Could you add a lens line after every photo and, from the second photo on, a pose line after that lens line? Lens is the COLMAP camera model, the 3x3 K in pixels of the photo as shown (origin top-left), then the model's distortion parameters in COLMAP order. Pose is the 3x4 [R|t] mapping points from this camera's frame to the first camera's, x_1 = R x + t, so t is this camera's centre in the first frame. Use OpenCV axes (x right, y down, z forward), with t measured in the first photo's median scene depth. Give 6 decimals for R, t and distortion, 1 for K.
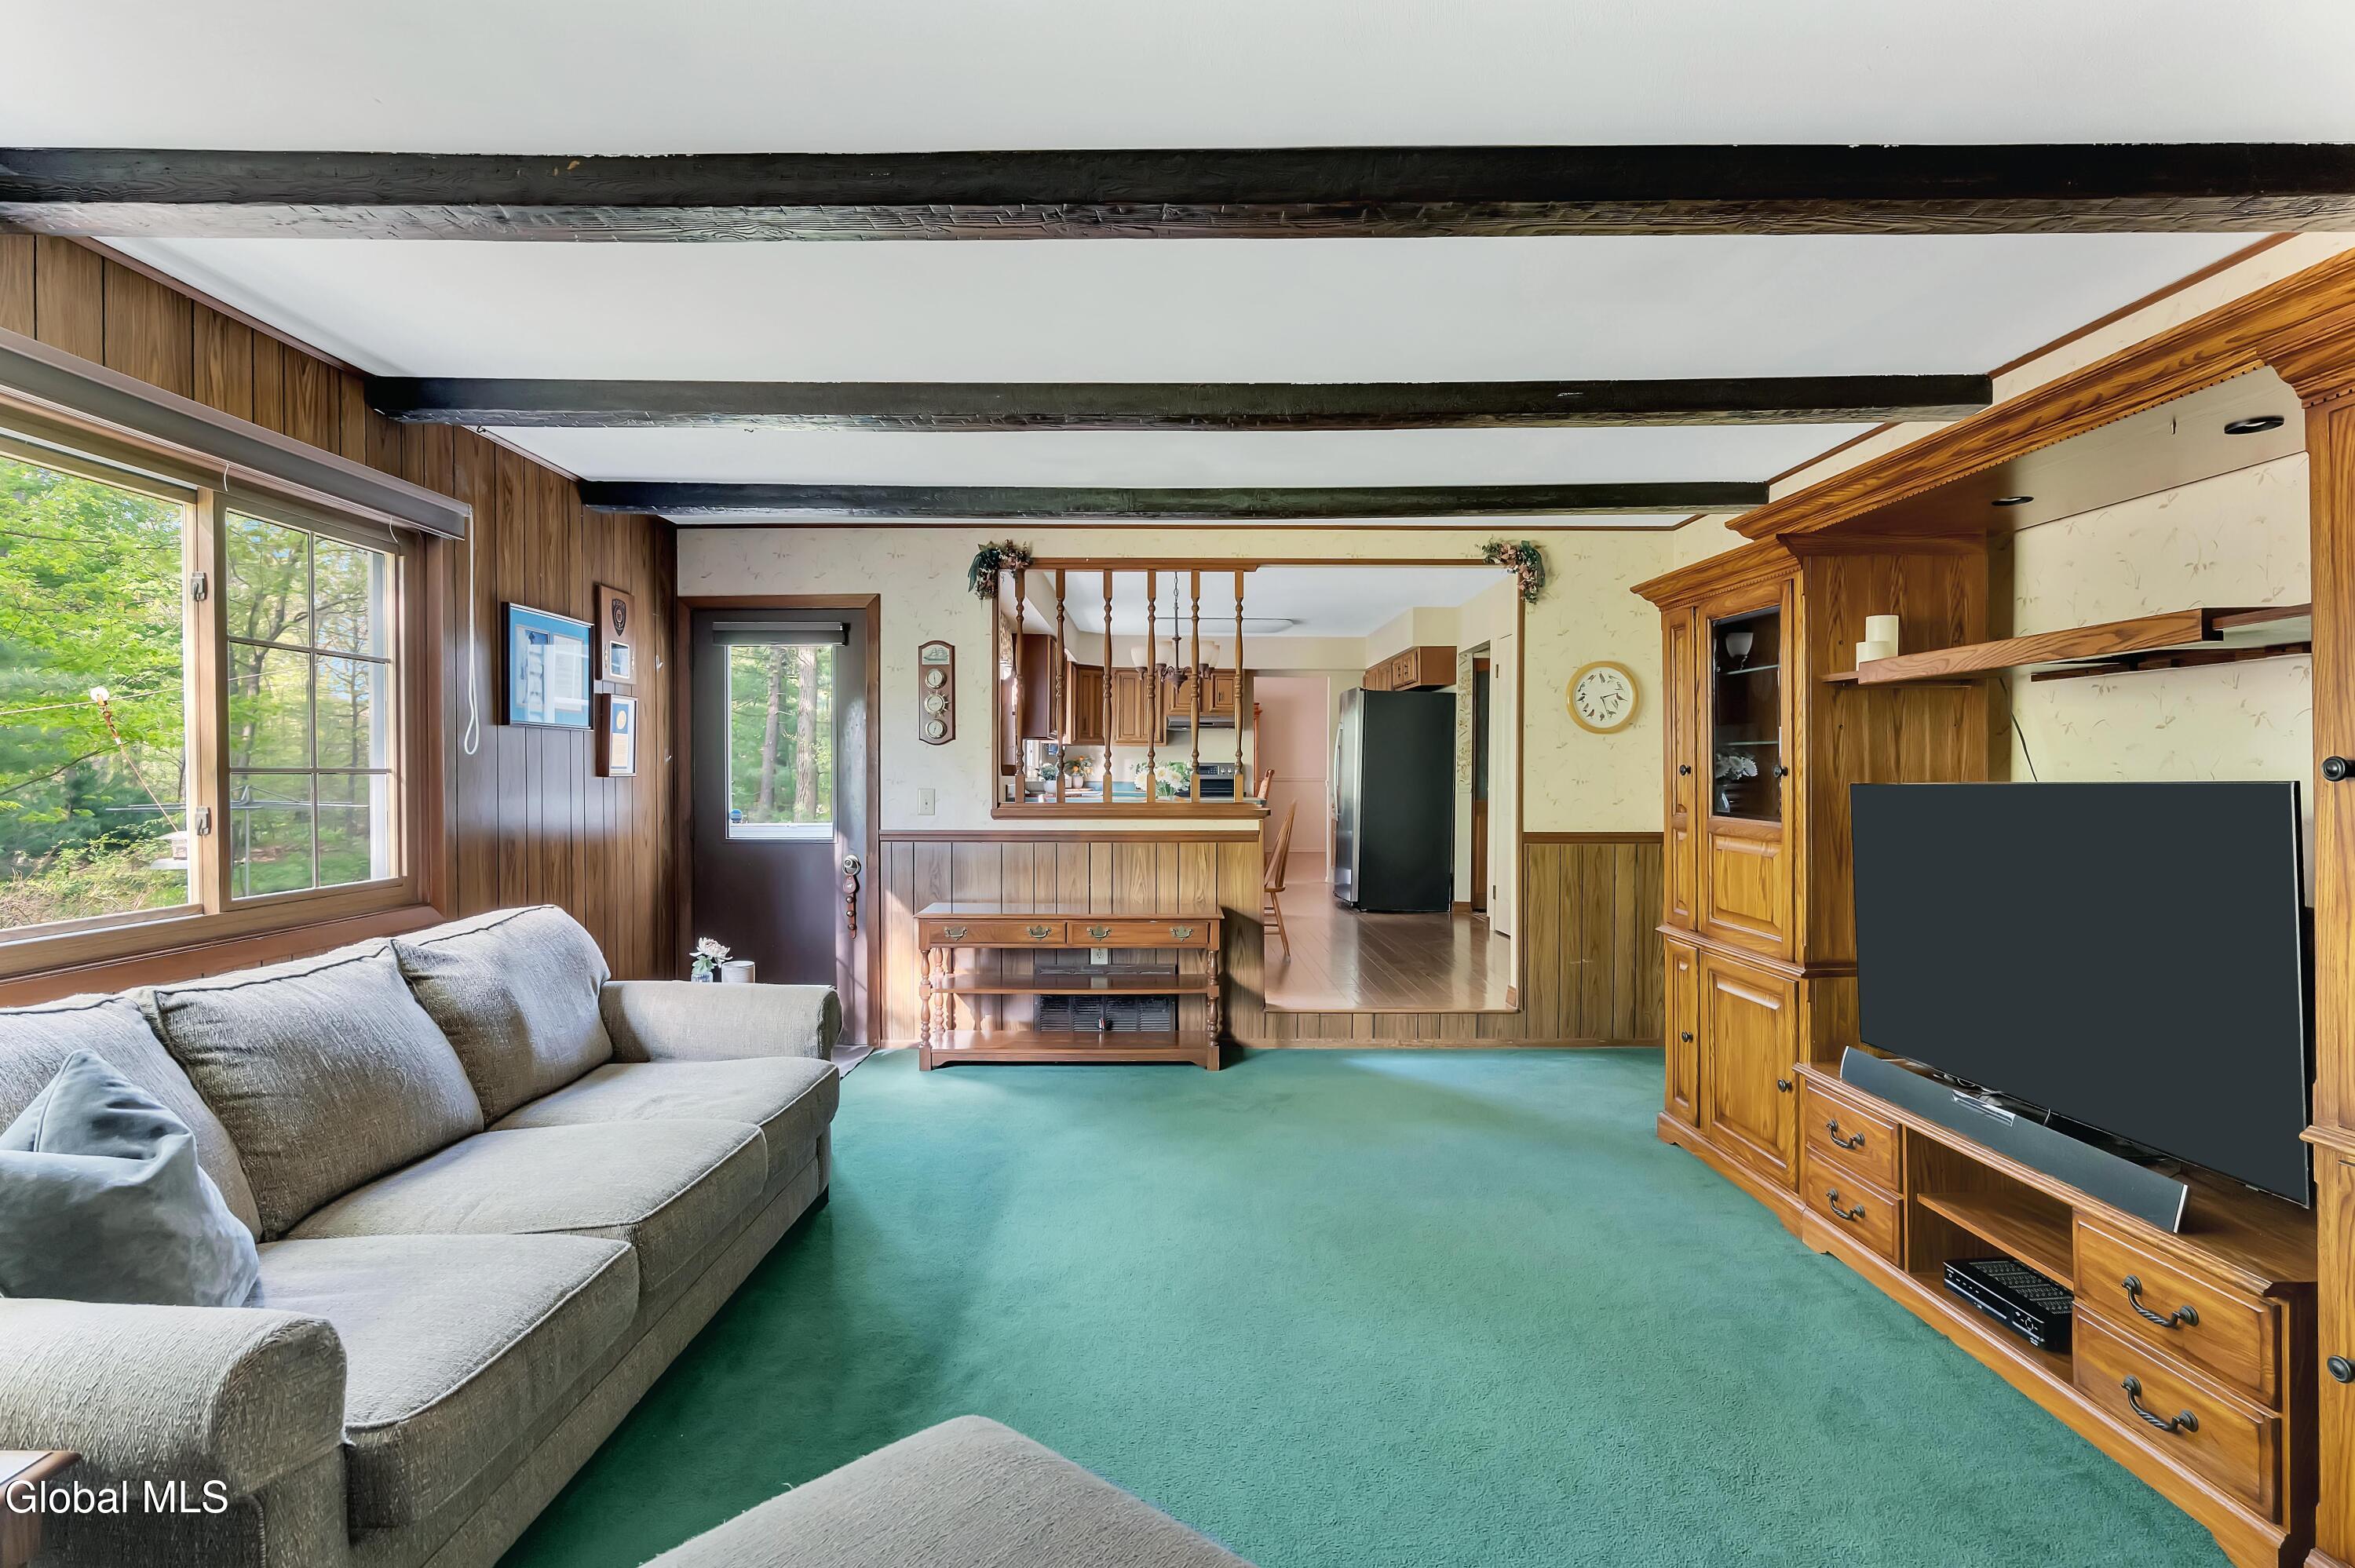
lens RADIAL K [[1155.9, 0, 1169.4], [0, 1155.9, 789.1], [0, 0, 1]] dist [-0.017795, 0.007687]
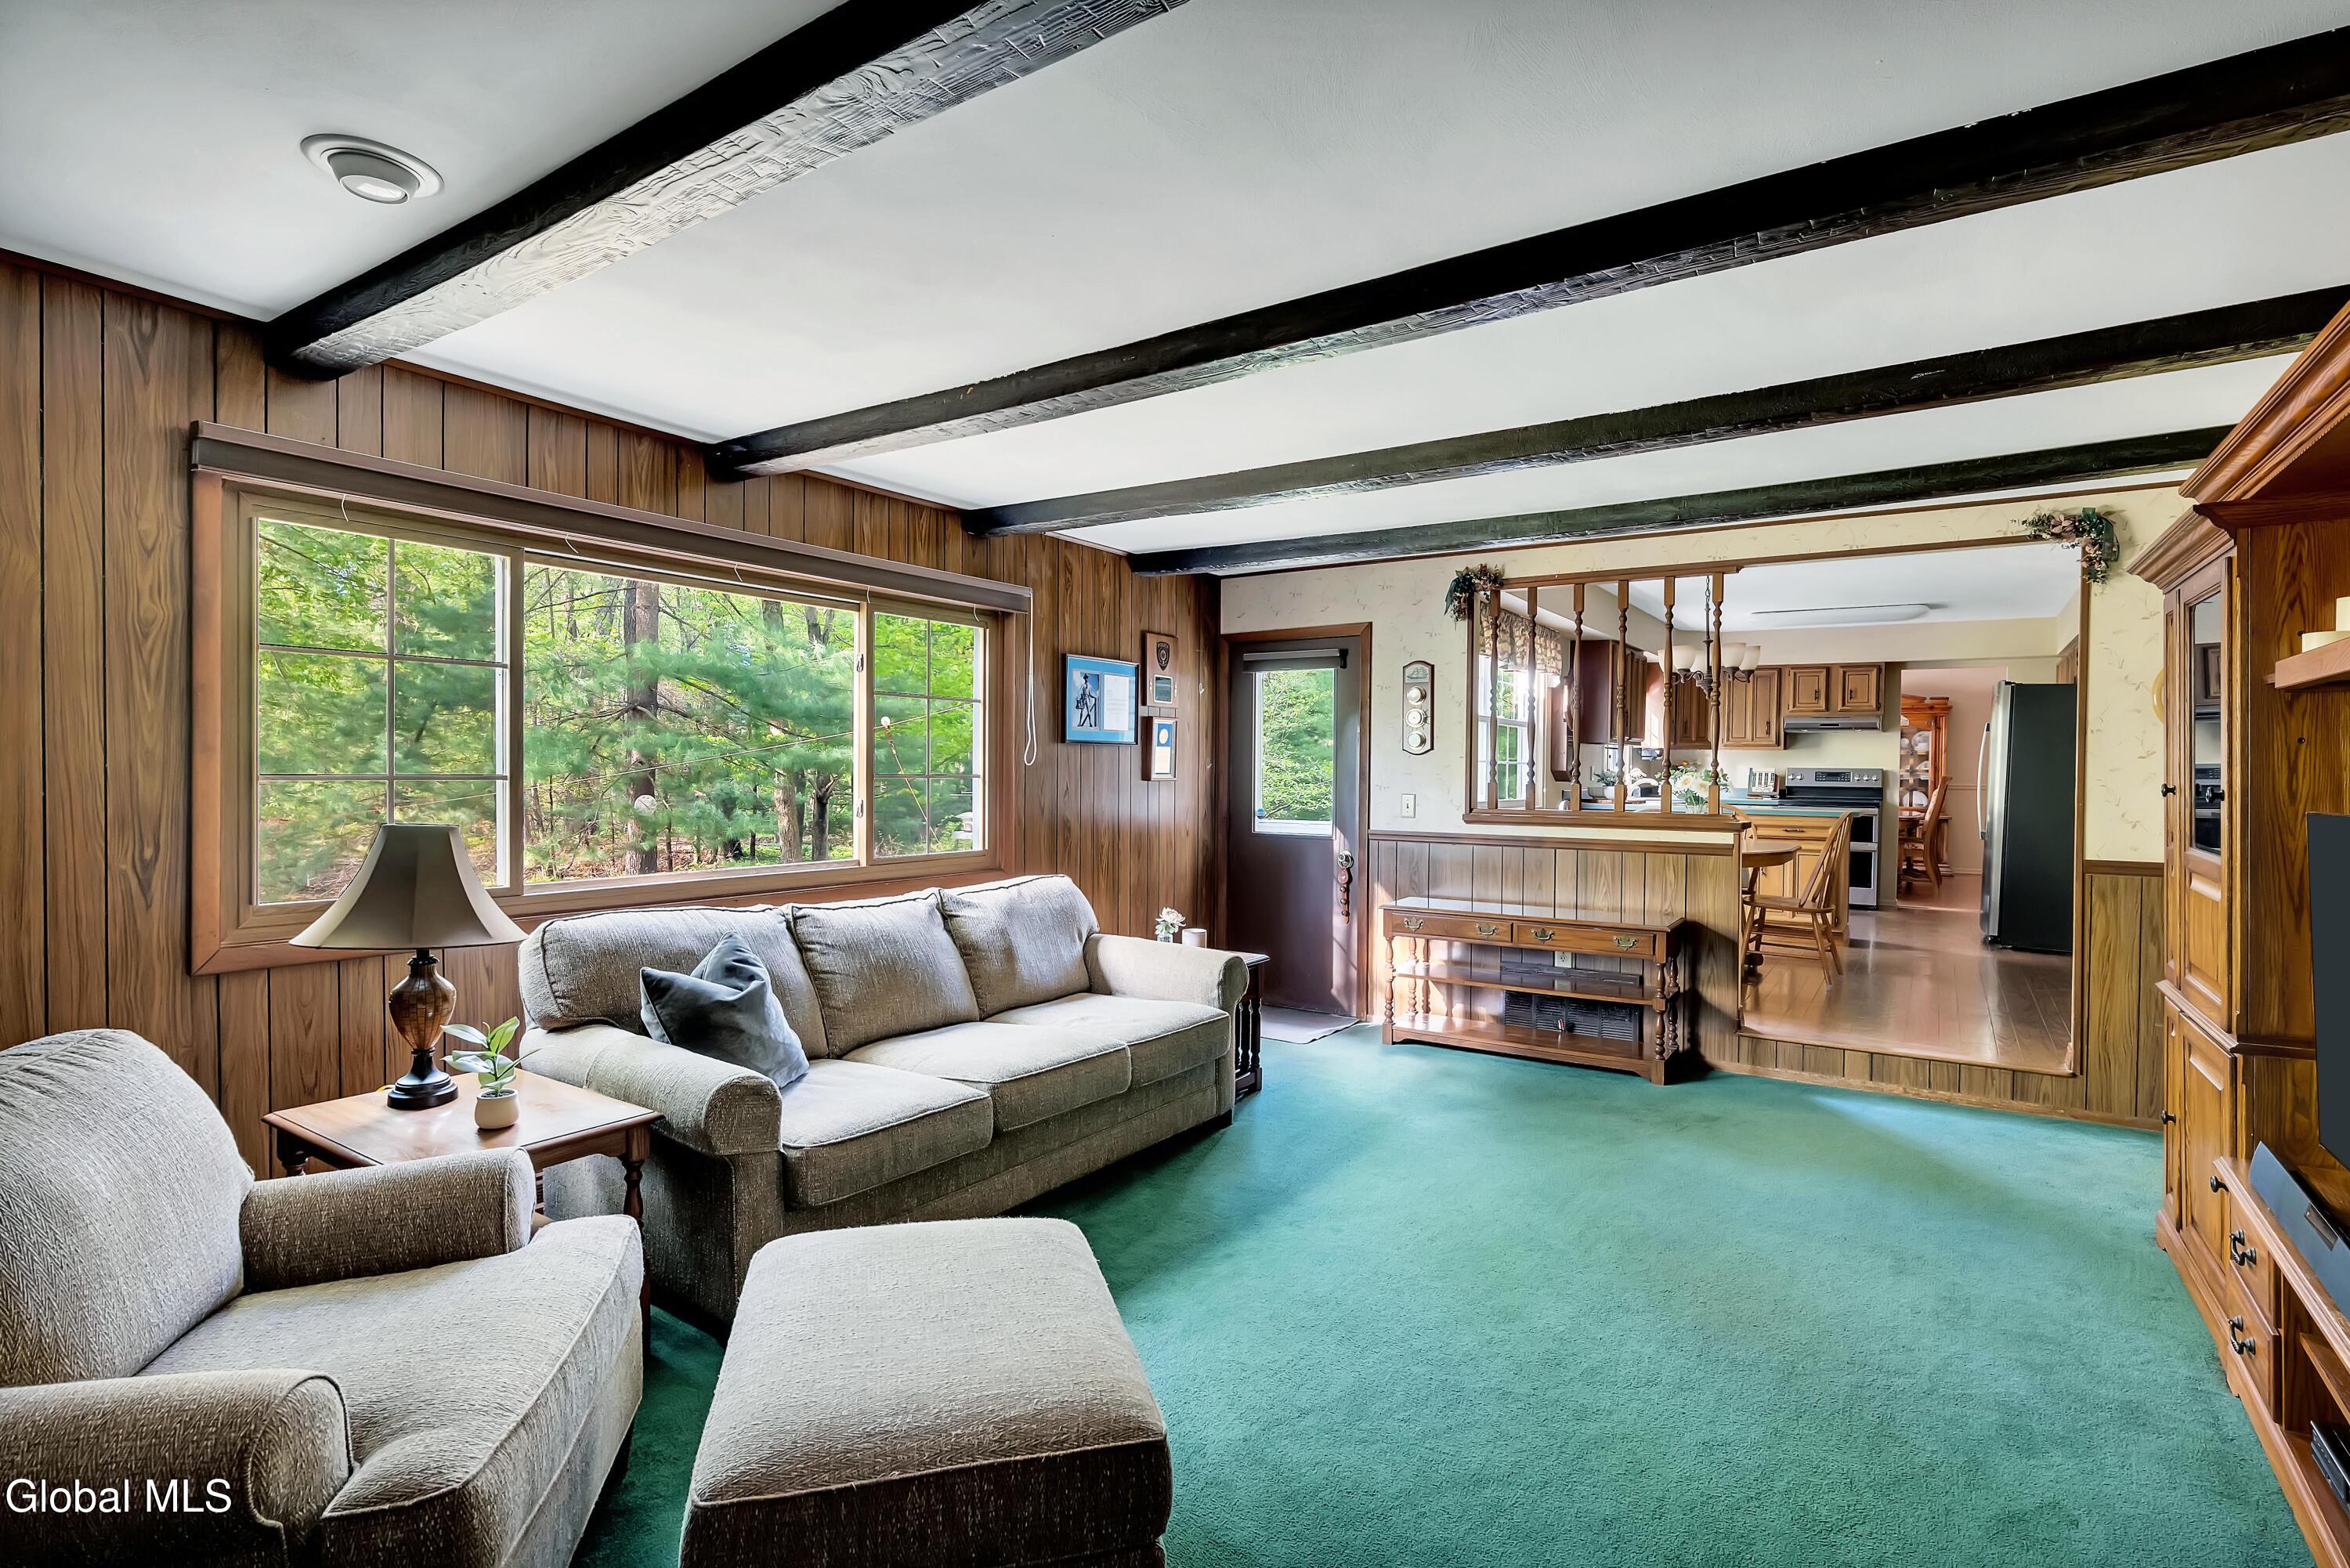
lens RADIAL K [[1153.5, 0, 1171.2], [0, 1153.5, 782.9], [0, 0, 1]] dist [-0.017795, 0.007687]
pose [[0.826311, 0.012564, -0.563074, 0.263464], [-0.015540, 0.999879, -0.000494, -0.008297], [0.563000, 0.009159, 0.826406, -0.055101]]
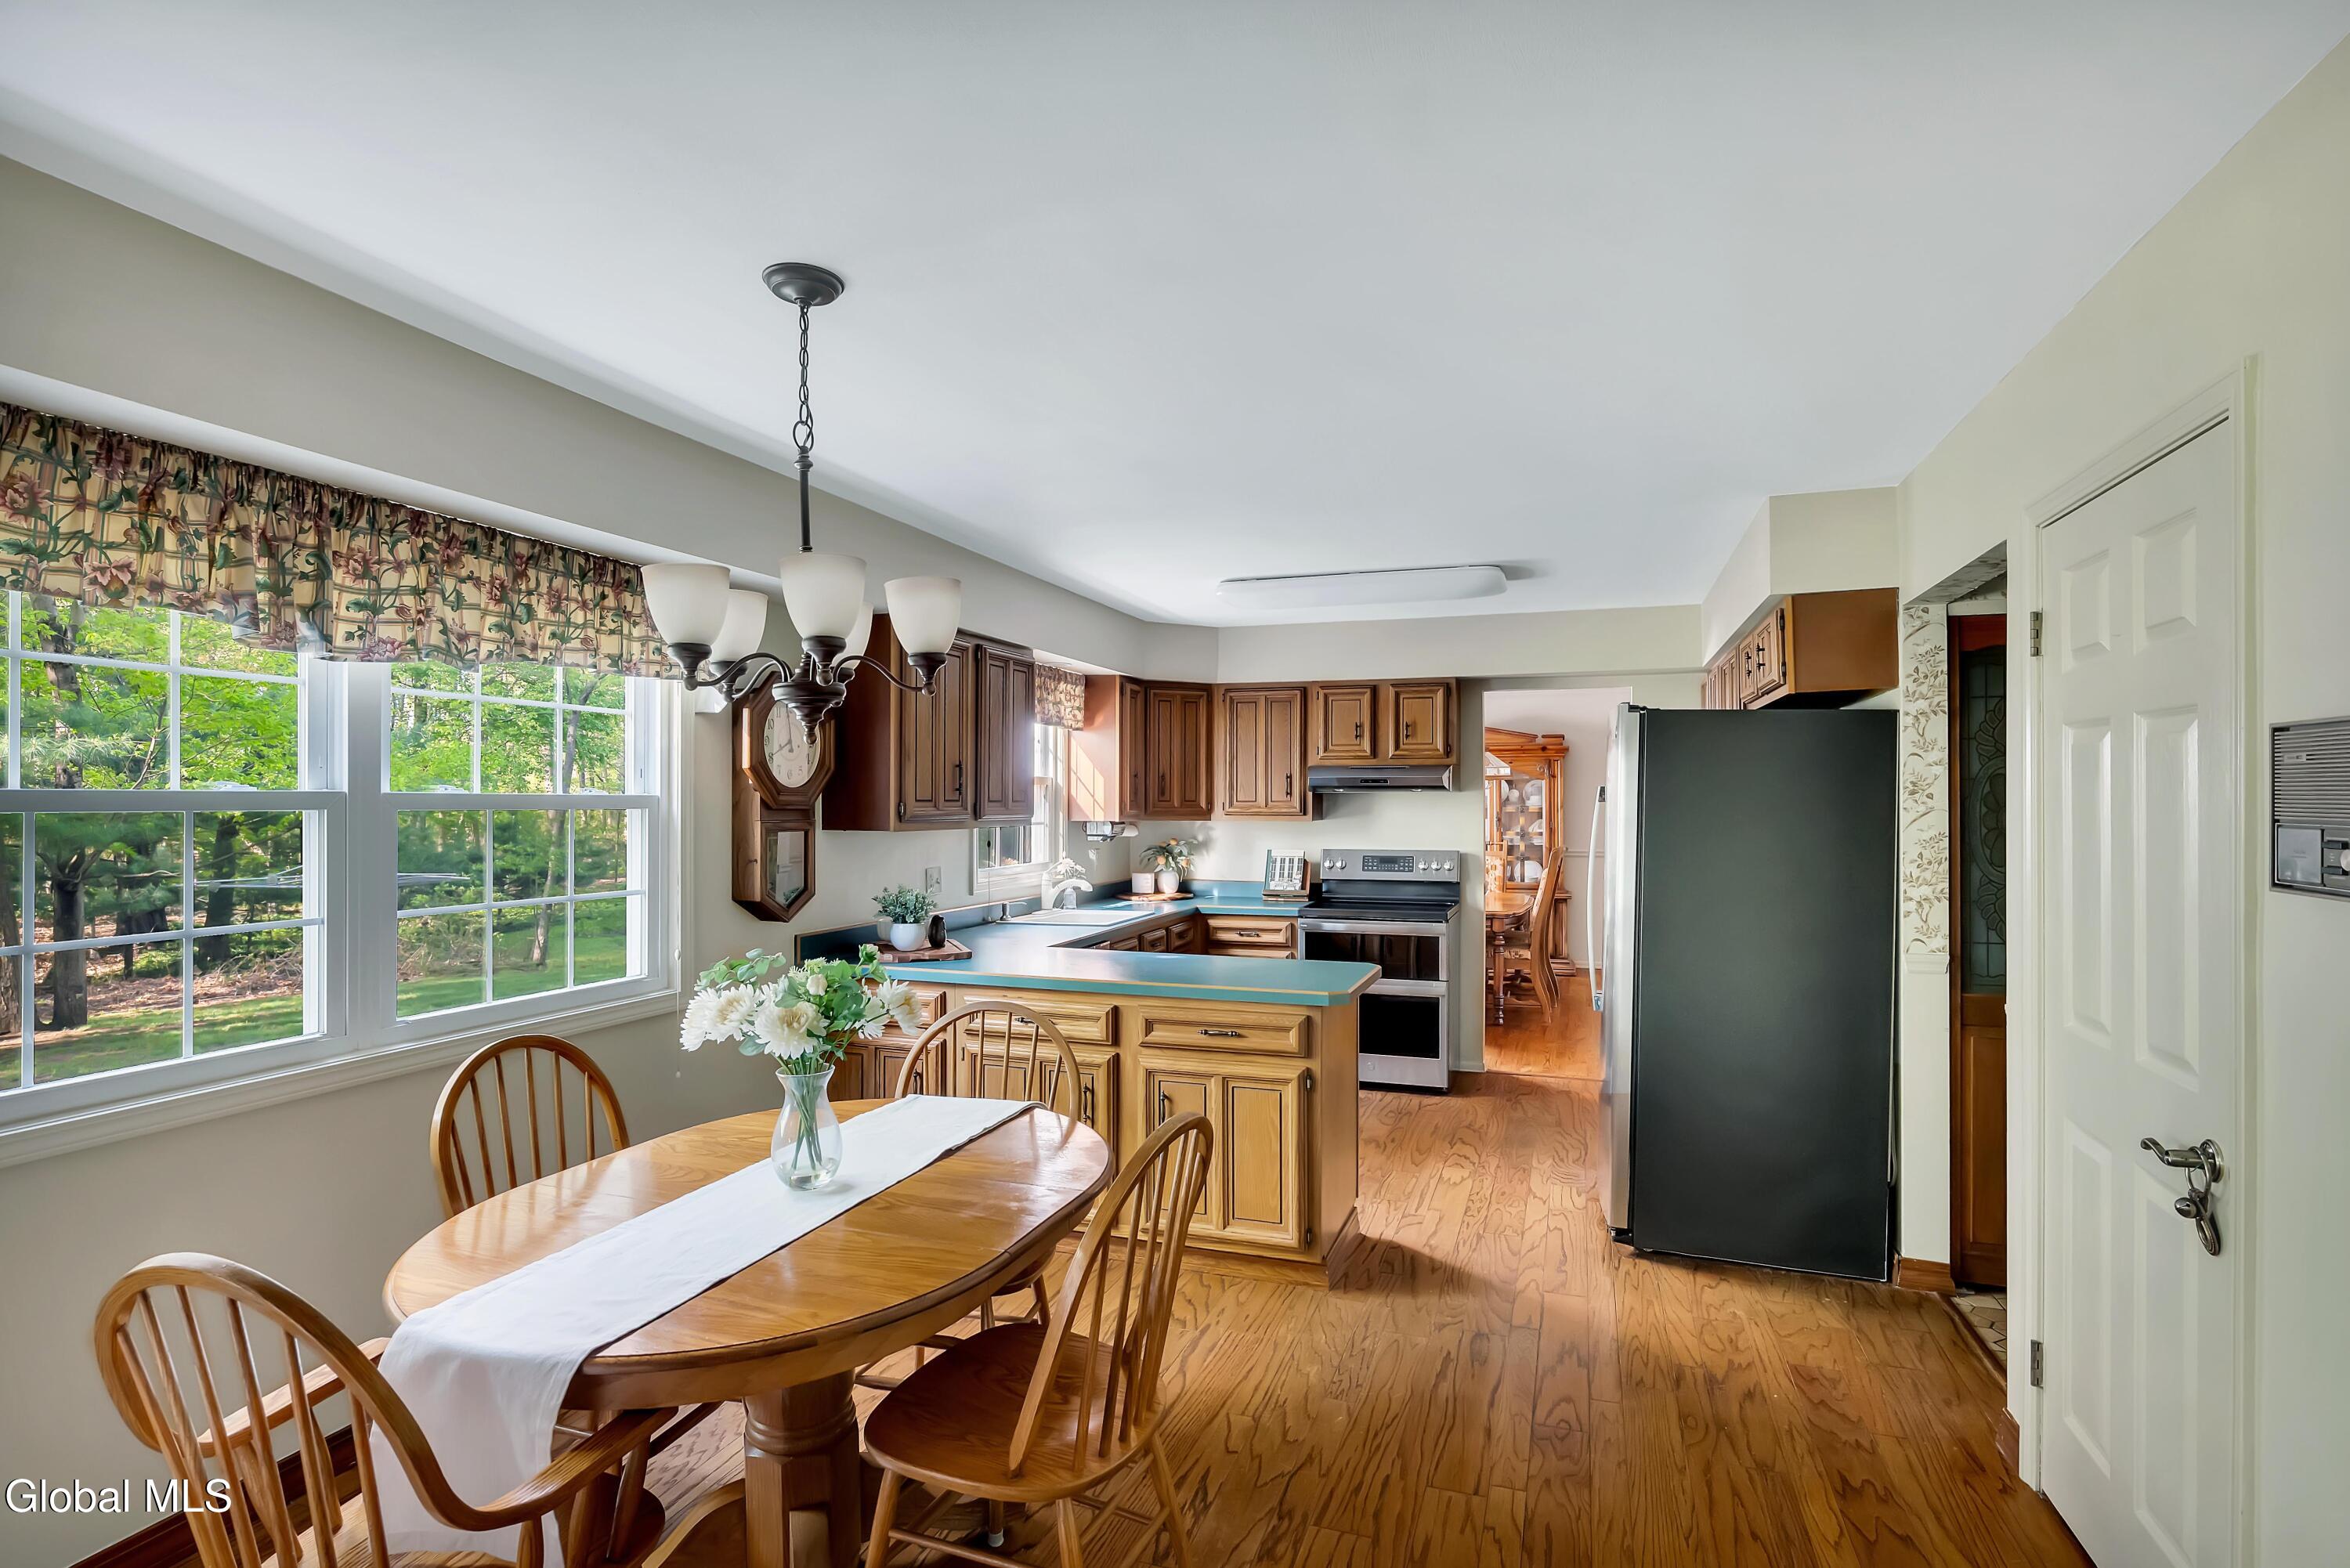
lens RADIAL K [[1153.5, 0, 1173.8], [0, 1153.5, 796.9], [0, 0, 1]] dist [-0.017795, 0.007687]
pose [[0.939928, -0.007016, -0.341301, 0.299819], [0.000118, 0.999795, -0.020226, -0.092422], [0.341373, 0.018971, 0.939737, 1.108590]]
